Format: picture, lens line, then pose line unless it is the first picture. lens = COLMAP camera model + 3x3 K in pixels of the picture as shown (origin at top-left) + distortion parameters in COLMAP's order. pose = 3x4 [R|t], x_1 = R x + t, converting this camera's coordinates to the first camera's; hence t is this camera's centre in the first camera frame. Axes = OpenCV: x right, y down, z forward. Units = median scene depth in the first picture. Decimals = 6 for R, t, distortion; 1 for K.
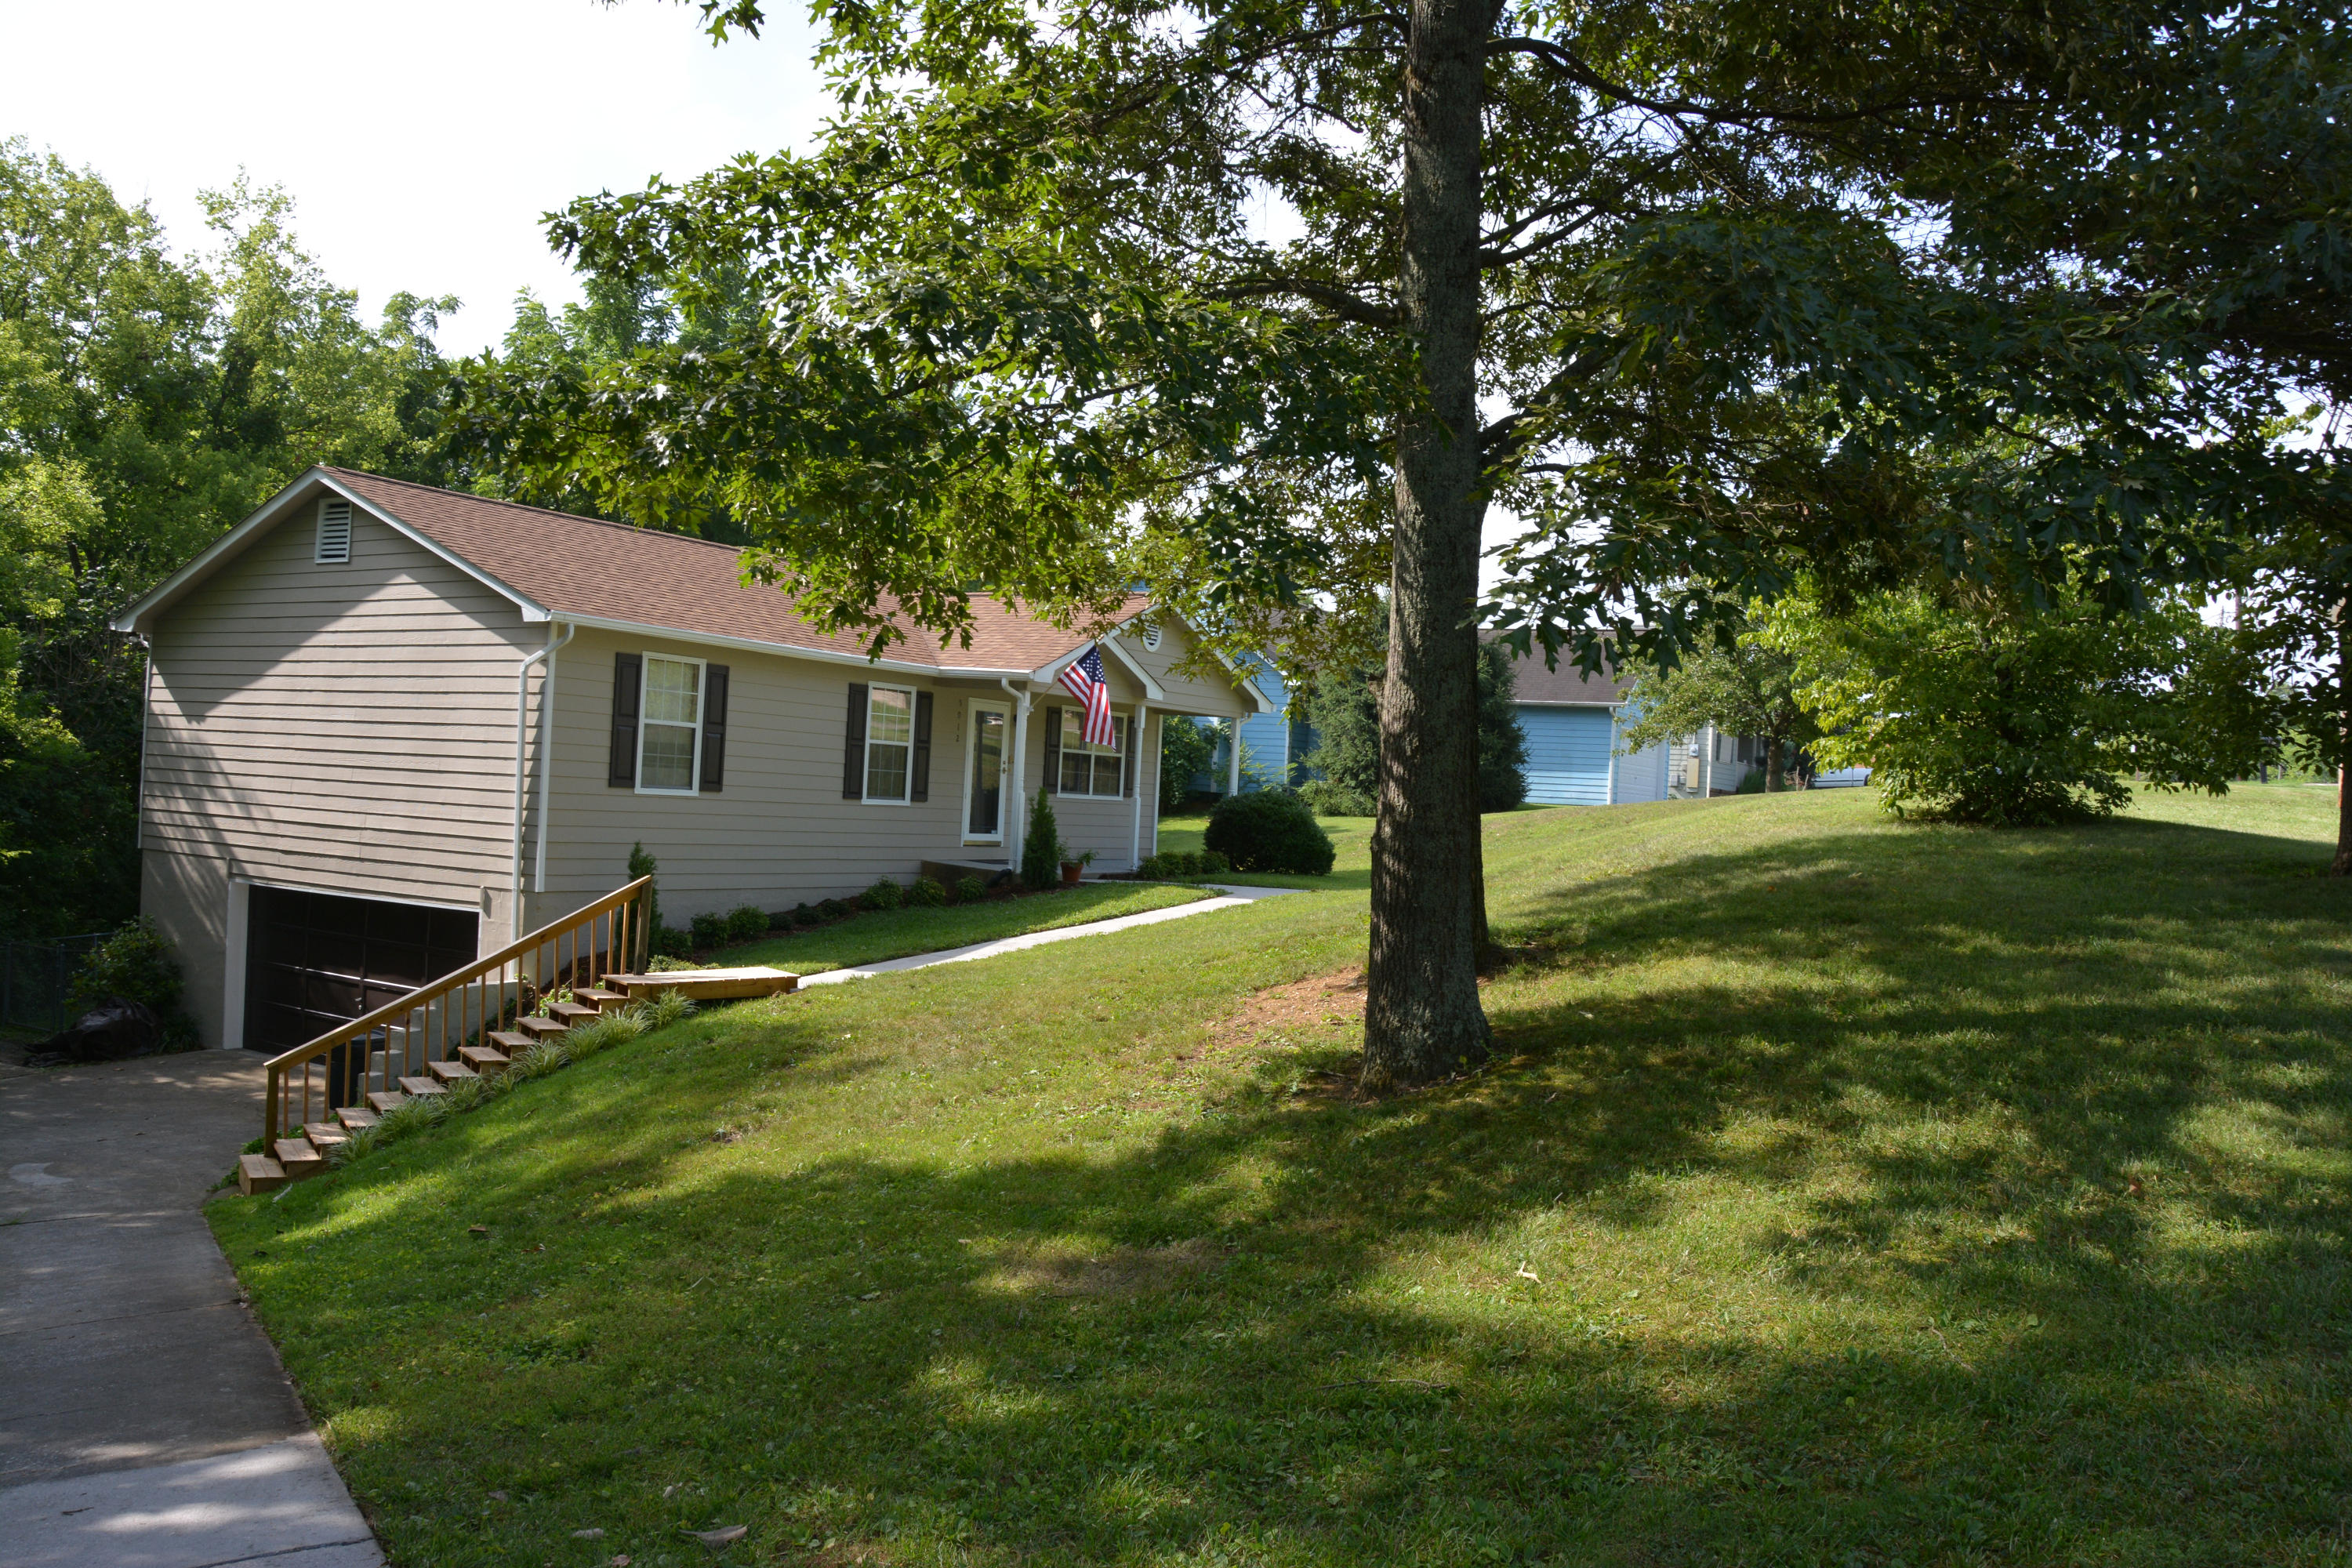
lens RADIAL K [[1910.9, 0, 1176.0], [0, 1910.9, 784.0], [0, 0, 1]] dist [-0.157773, 0.158366]
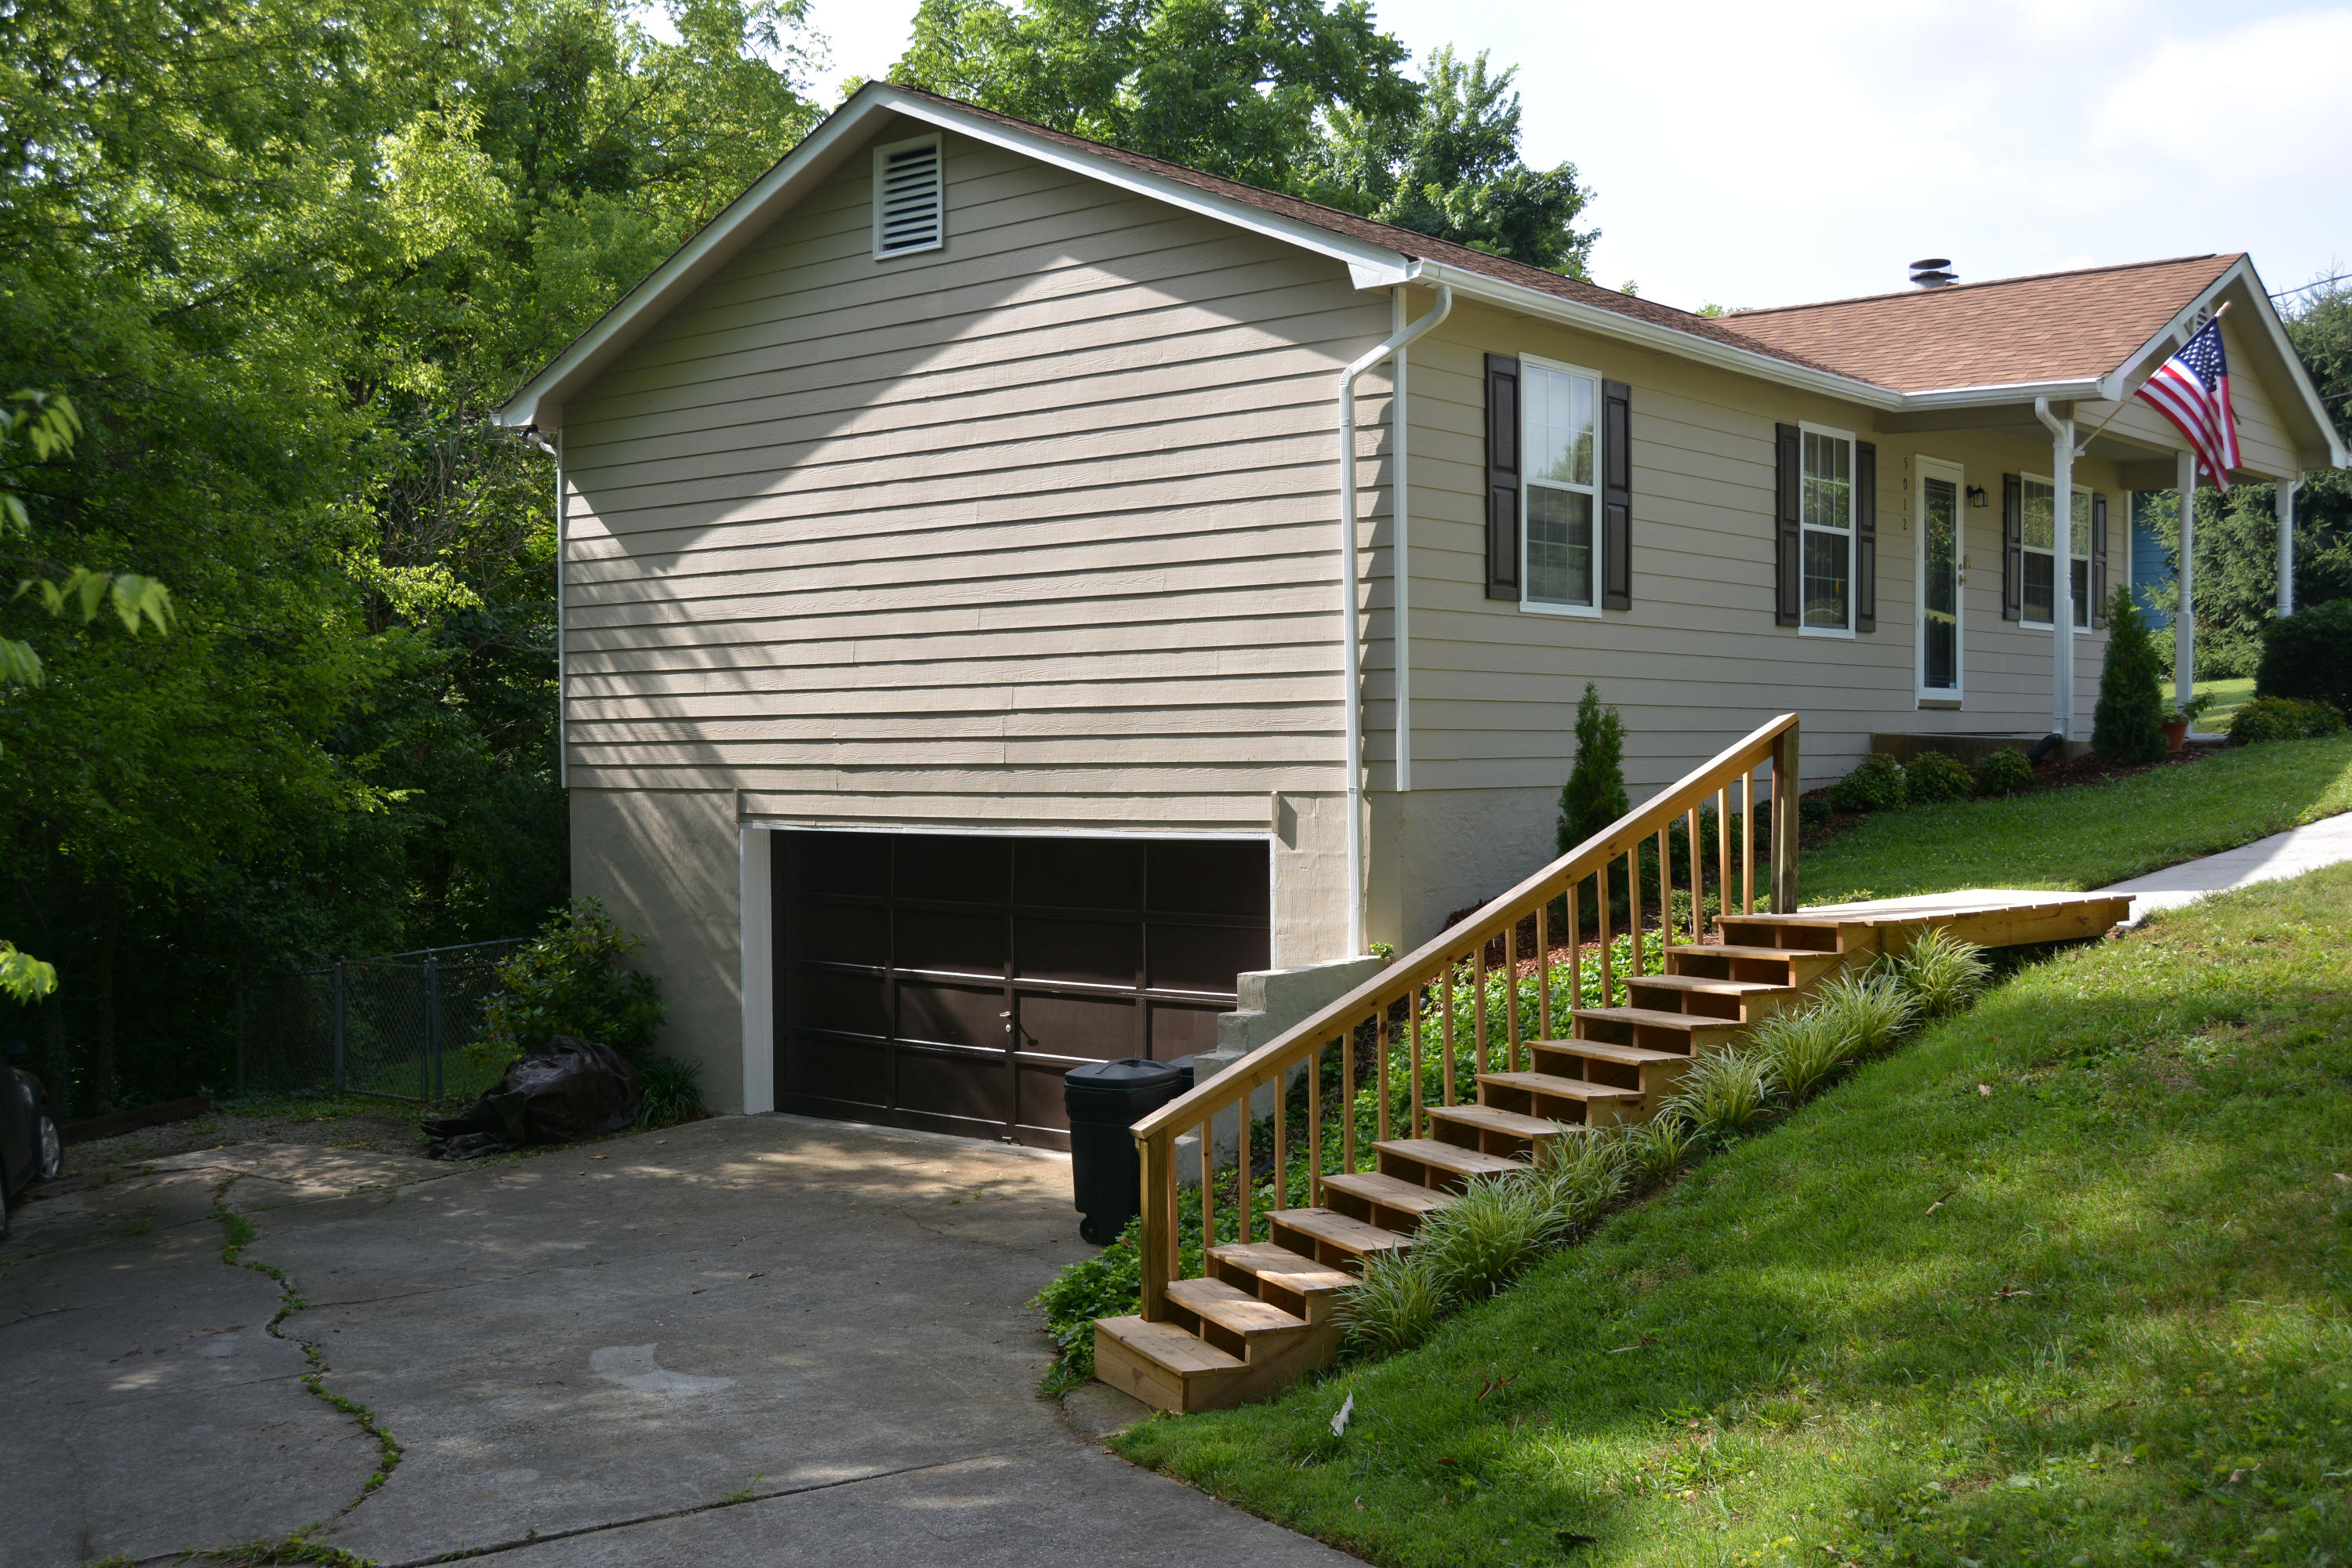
lens RADIAL K [[2441.4, 0, 1216.8], [0, 2441.4, 788.7], [0, 0, 1]] dist [-0.007426, -0.000515]
pose [[0.989518, -0.056990, -0.132686, -0.269406], [0.059770, 0.998066, 0.017065, 0.037315], [0.131457, -0.024816, 0.991011, 0.264901]]
